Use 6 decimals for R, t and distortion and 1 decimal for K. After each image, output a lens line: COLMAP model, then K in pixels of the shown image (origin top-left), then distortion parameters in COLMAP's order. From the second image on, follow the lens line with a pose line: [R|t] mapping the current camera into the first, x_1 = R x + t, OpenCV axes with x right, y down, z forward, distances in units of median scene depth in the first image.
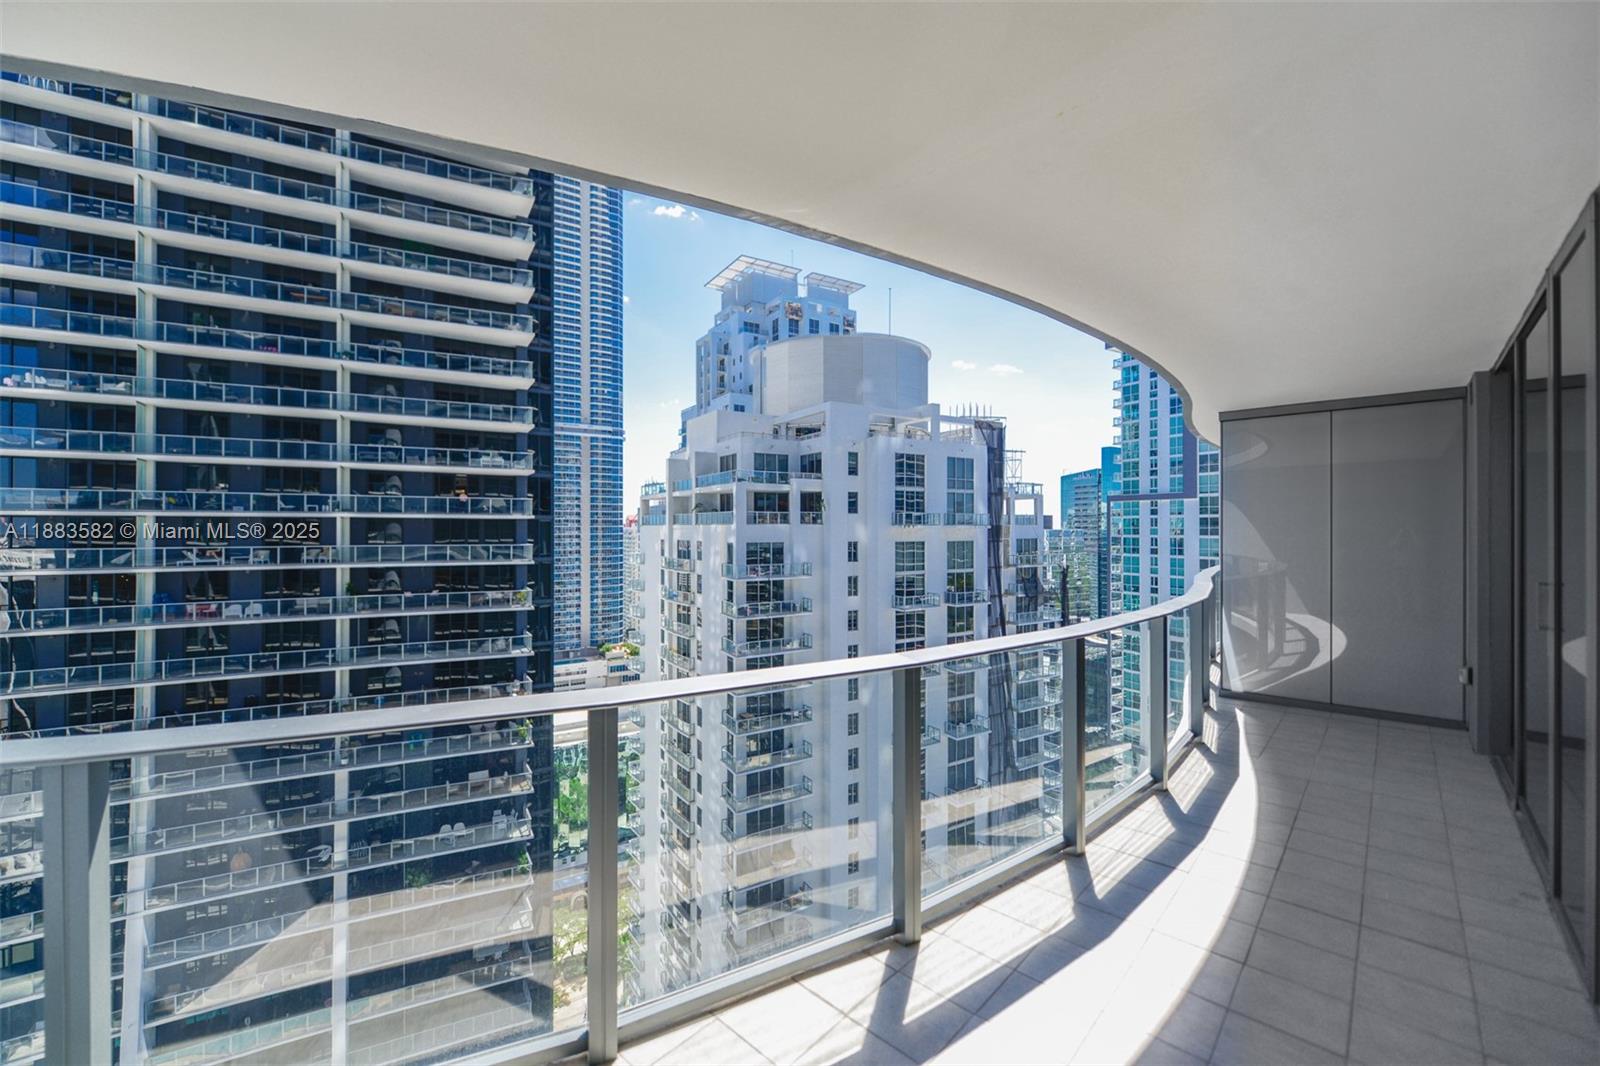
lens RADIAL K [[640.9, 0, 775.8], [0, 640.9, 527.1], [0, 0, 1]] dist [-0.002280, 0.004402]
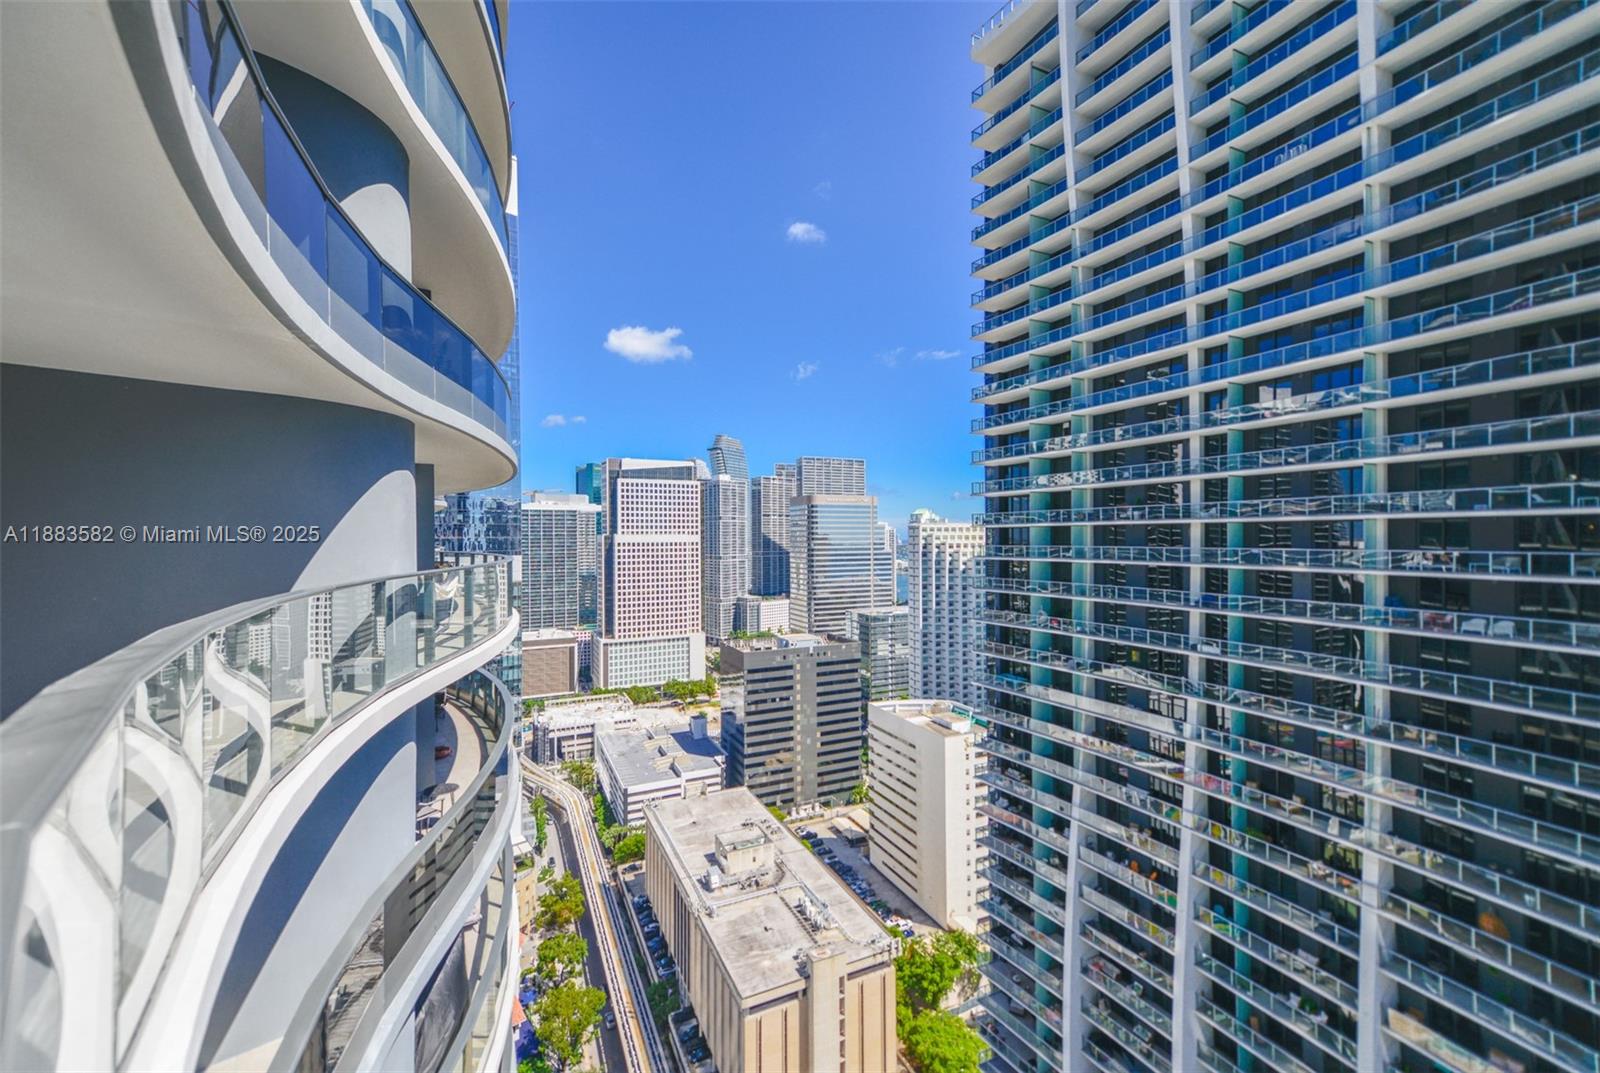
lens RADIAL K [[640.9, 0, 786.6], [0, 640.9, 534.7], [0, 0, 1]] dist [-0.002280, 0.004402]
pose [[-0.106345, -0.003187, -0.994324, 0.112941], [0.009626, 0.999945, -0.004234, 0.003040], [0.994283, -0.010022, -0.106309, 0.180087]]
